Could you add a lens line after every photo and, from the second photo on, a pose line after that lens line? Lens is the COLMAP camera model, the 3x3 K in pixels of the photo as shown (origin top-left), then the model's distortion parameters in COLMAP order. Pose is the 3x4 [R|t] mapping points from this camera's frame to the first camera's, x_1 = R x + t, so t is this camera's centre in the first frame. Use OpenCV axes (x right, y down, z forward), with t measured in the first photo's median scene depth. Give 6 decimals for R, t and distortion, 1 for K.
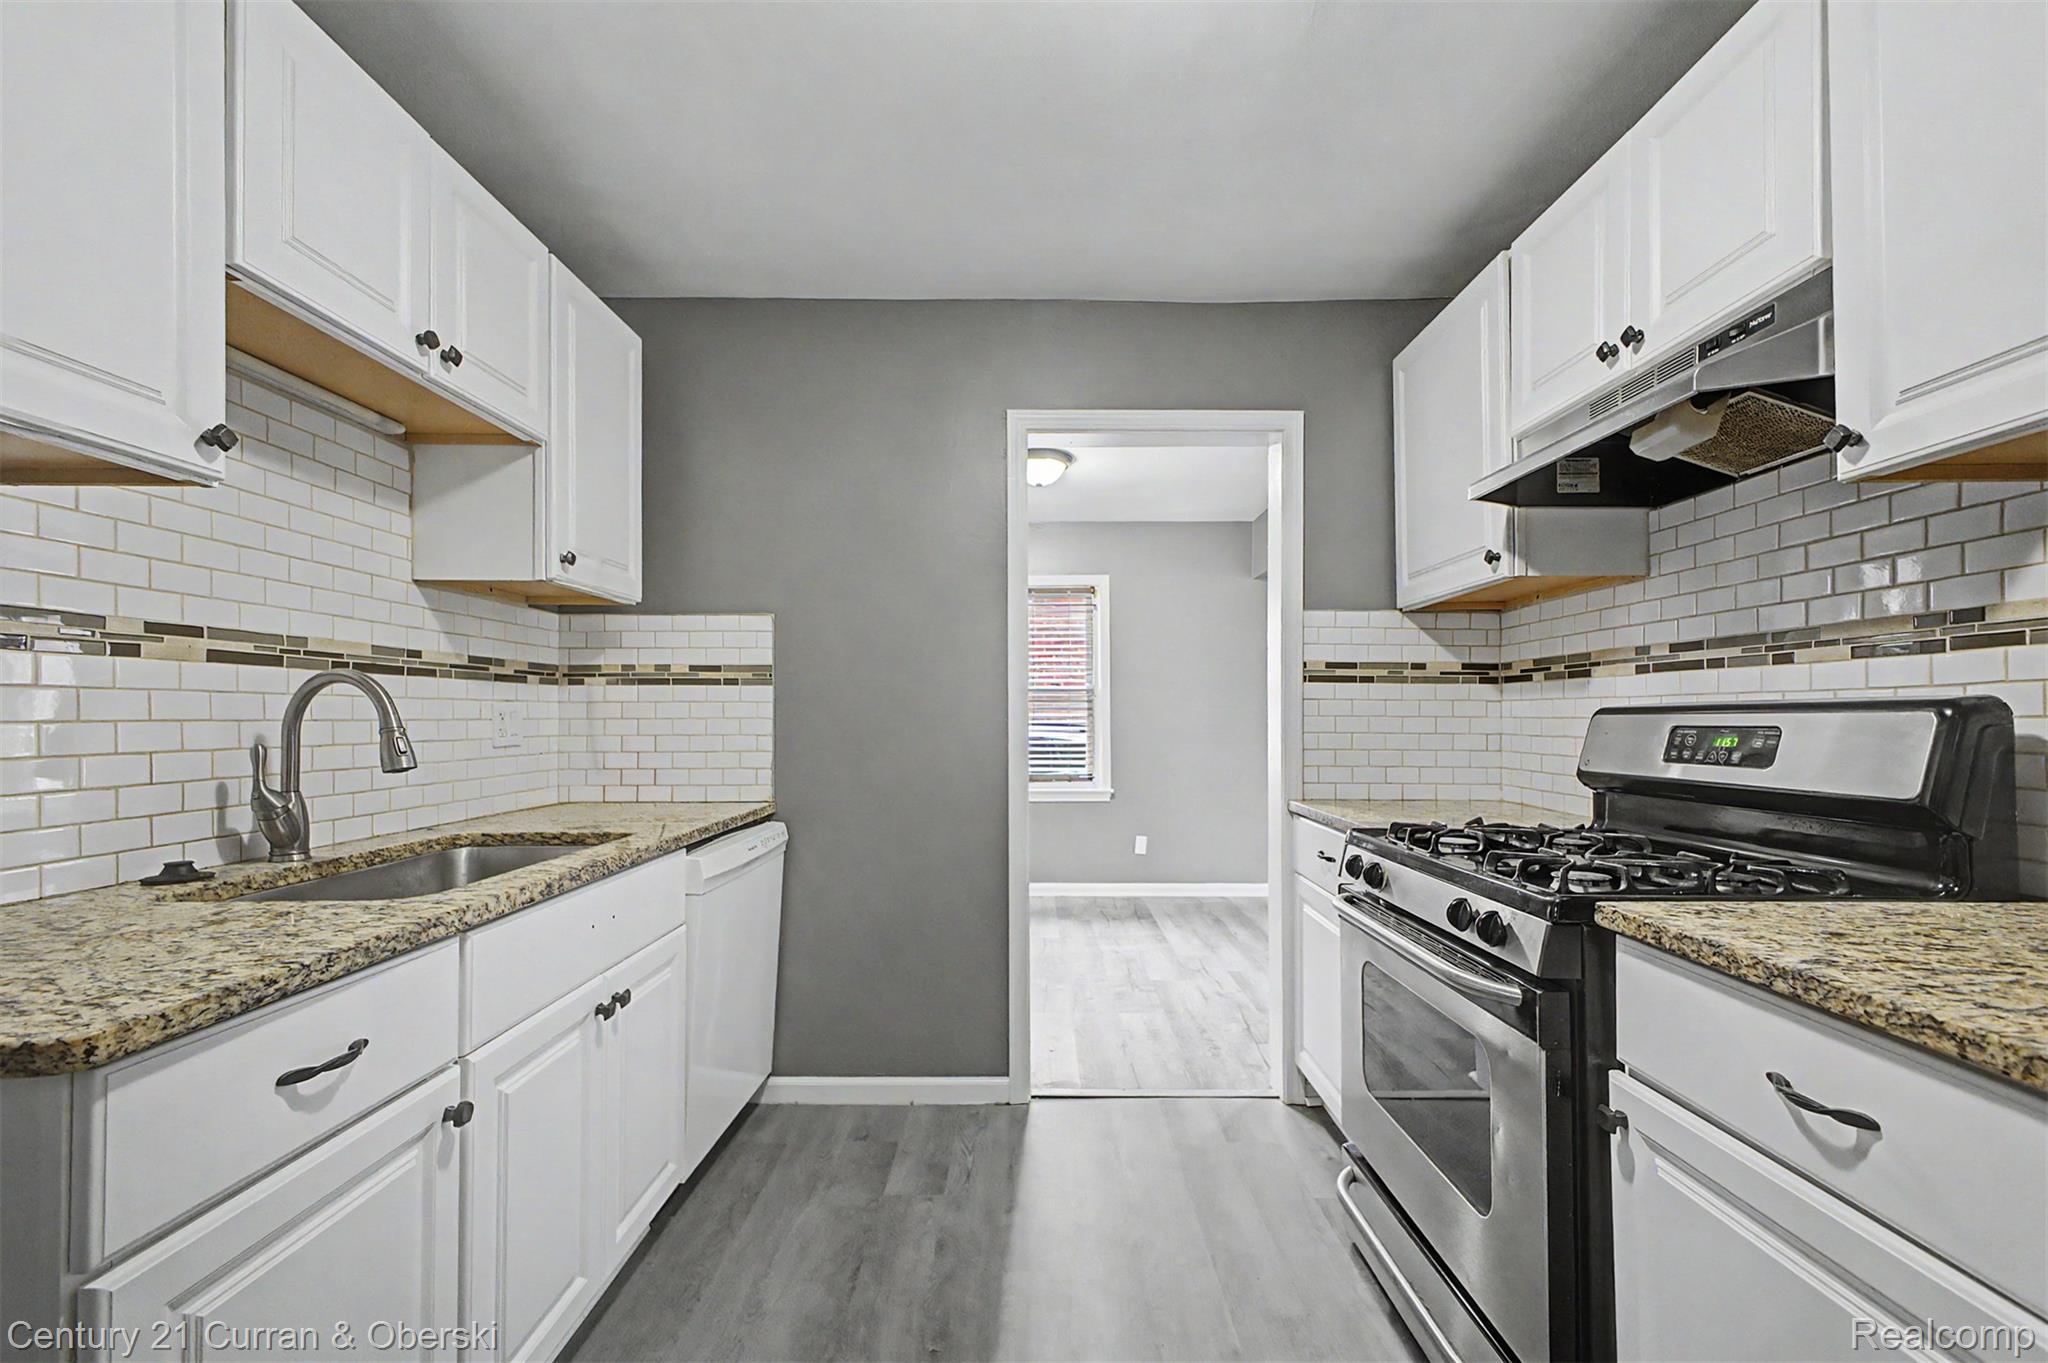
lens RADIAL K [[839.3, 0, 1034.9], [0, 839.3, 700.3], [0, 0, 1]] dist [0.028085, -0.000349]
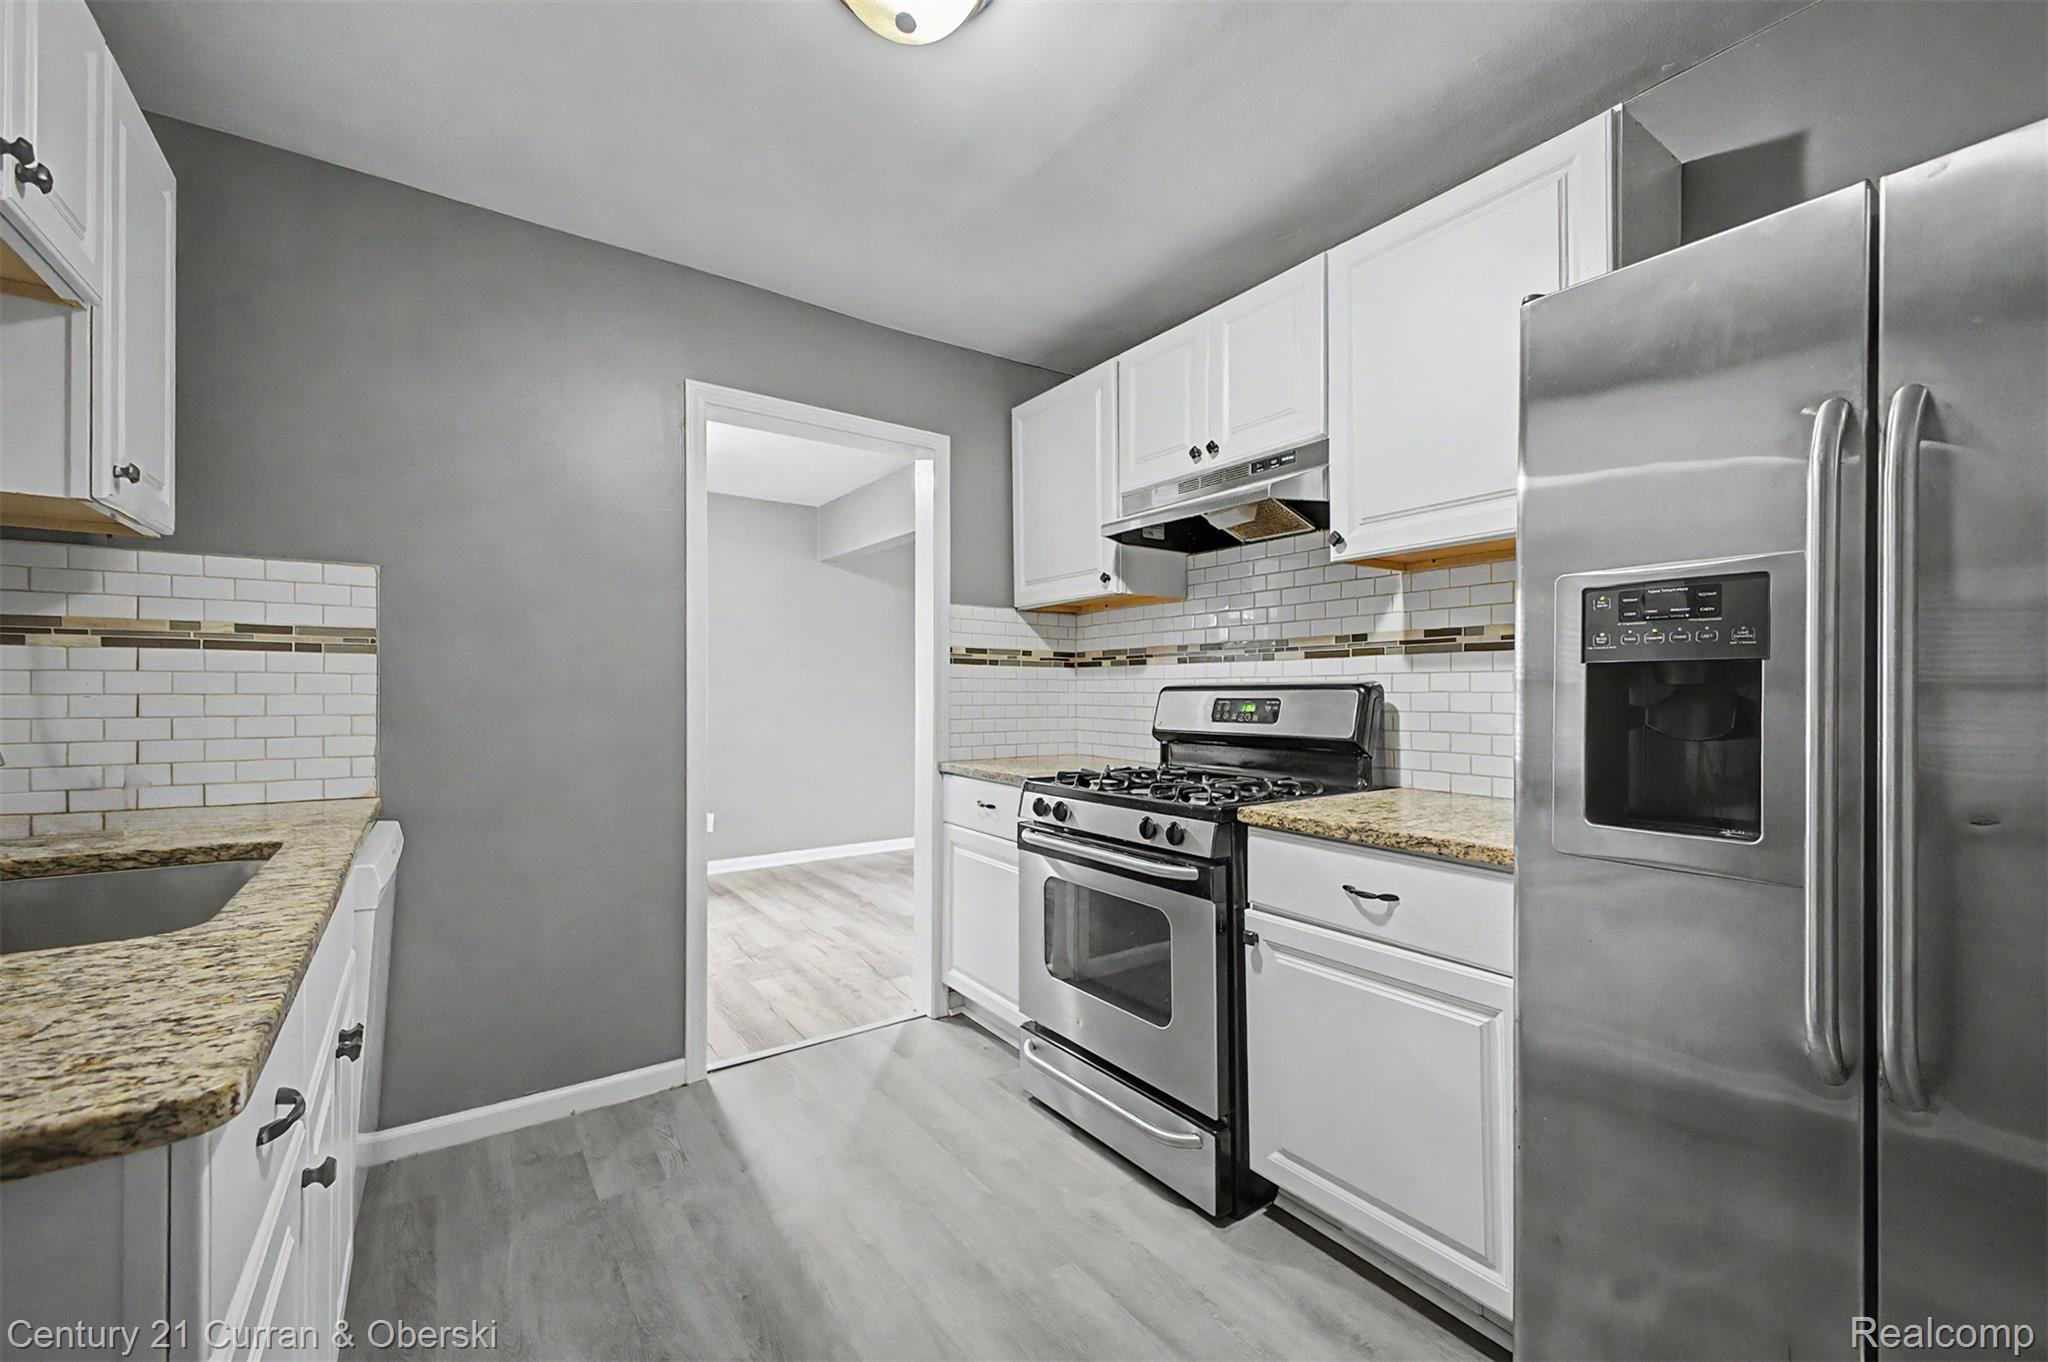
lens RADIAL K [[822.2, 0, 1030.7], [0, 822.2, 678.4], [0, 0, 1]] dist [0.029100, -0.009375]
pose [[0.818906, 0.010927, 0.573824, -0.328870], [-0.012128, 0.999925, -0.001734, 0.000074], [-0.573799, -0.005539, 0.818977, -0.029022]]
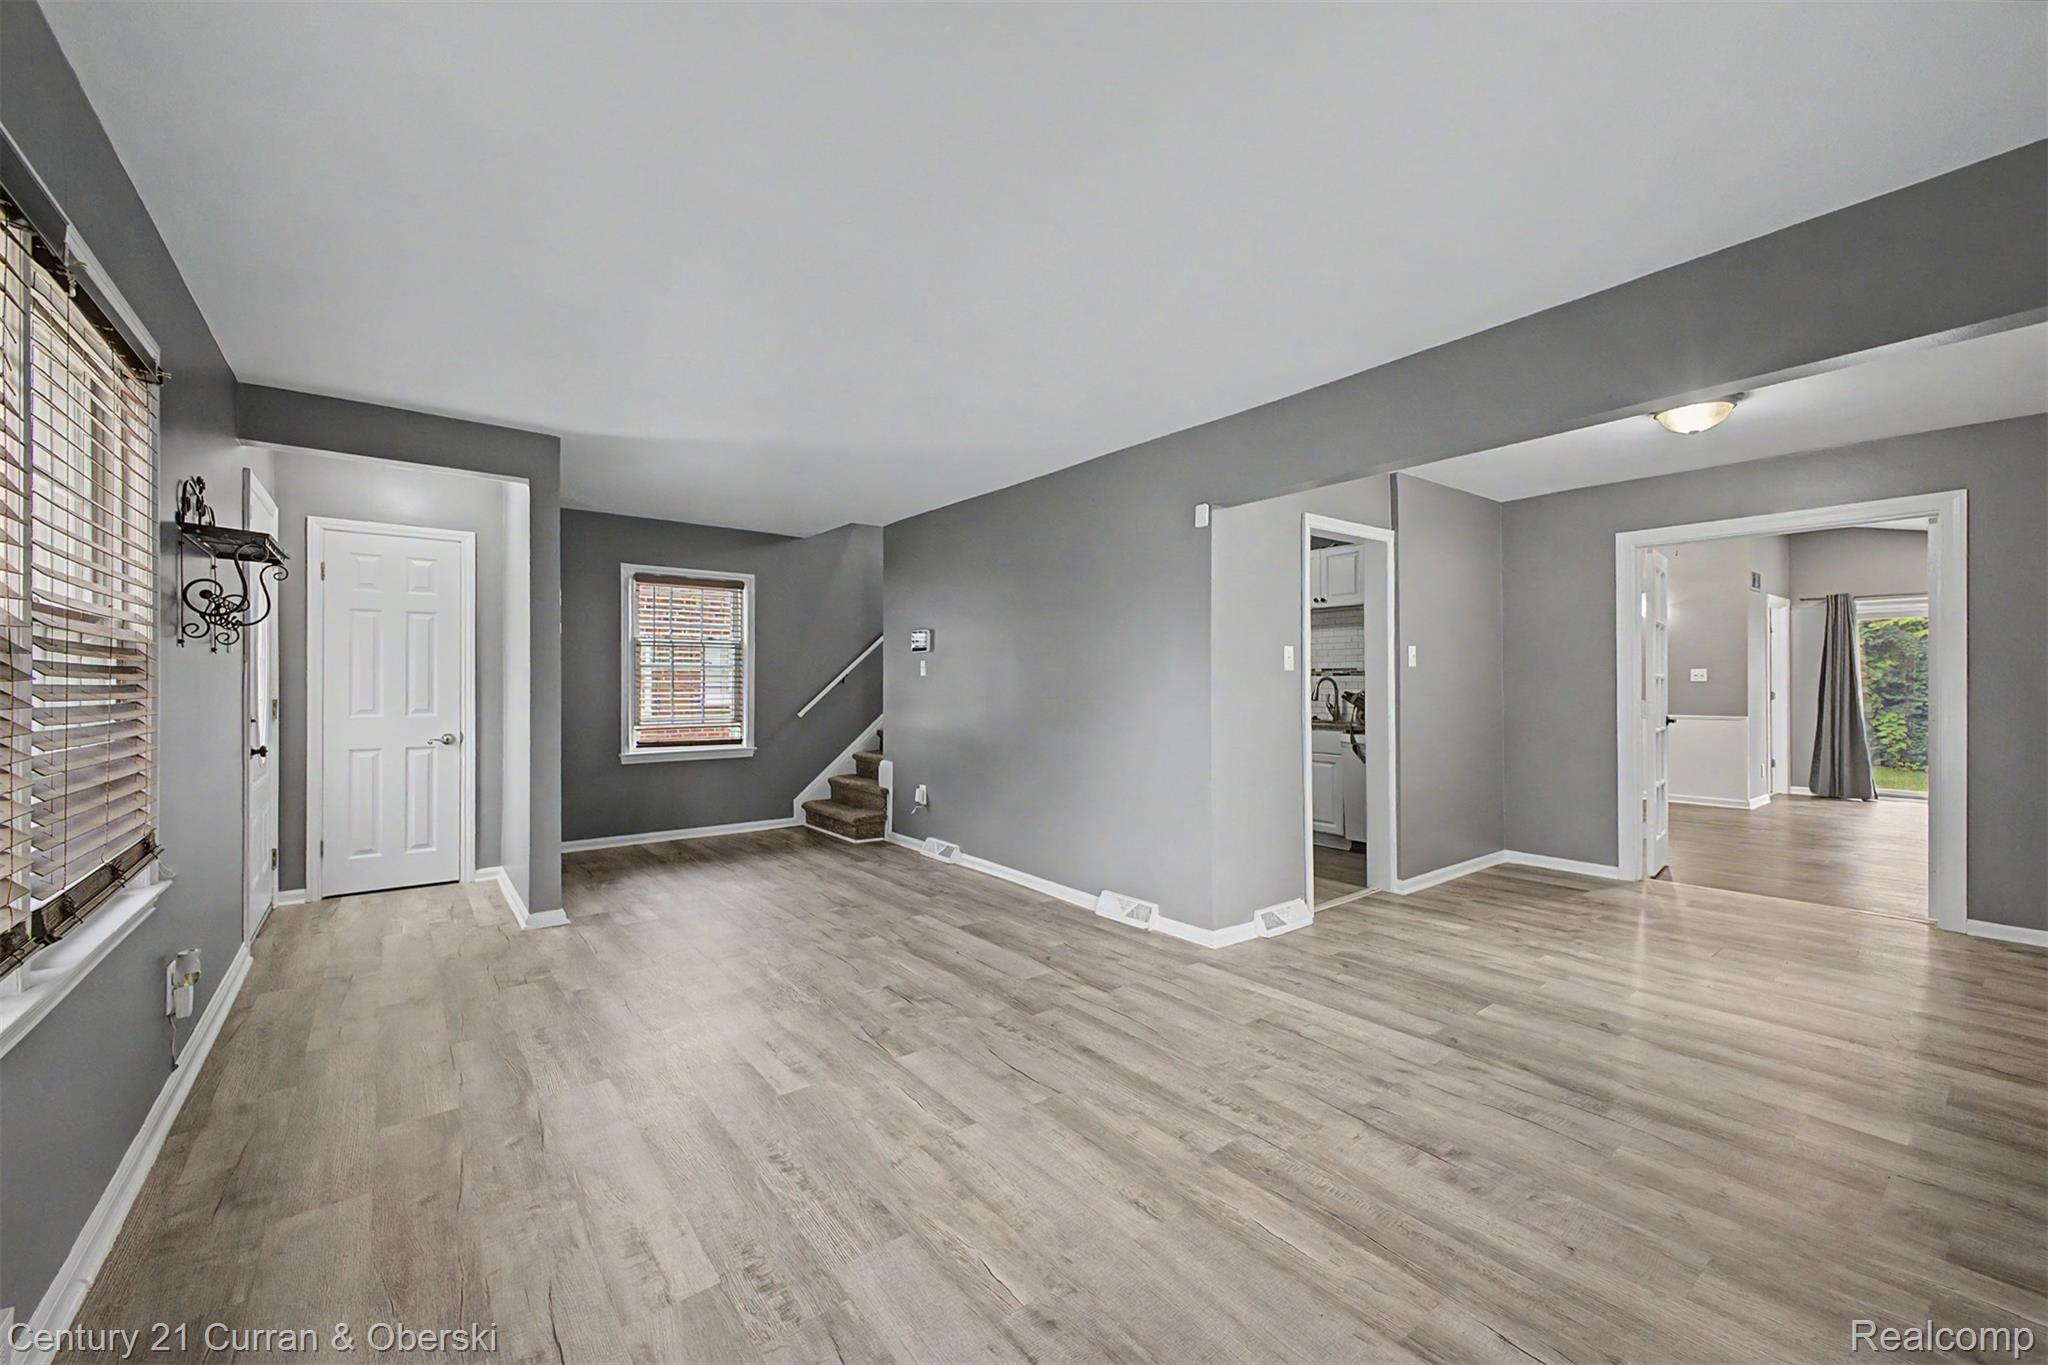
lens RADIAL K [[822.2, 0, 1030.7], [0, 822.2, 679.9], [0, 0, 1]] dist [0.029100, -0.009375]
pose [[-0.790491, -0.001226, -0.612473, 2.242267], [0.013024, 0.999738, -0.018810, 0.027450], [0.612335, -0.022846, -0.790268, 2.577389]]
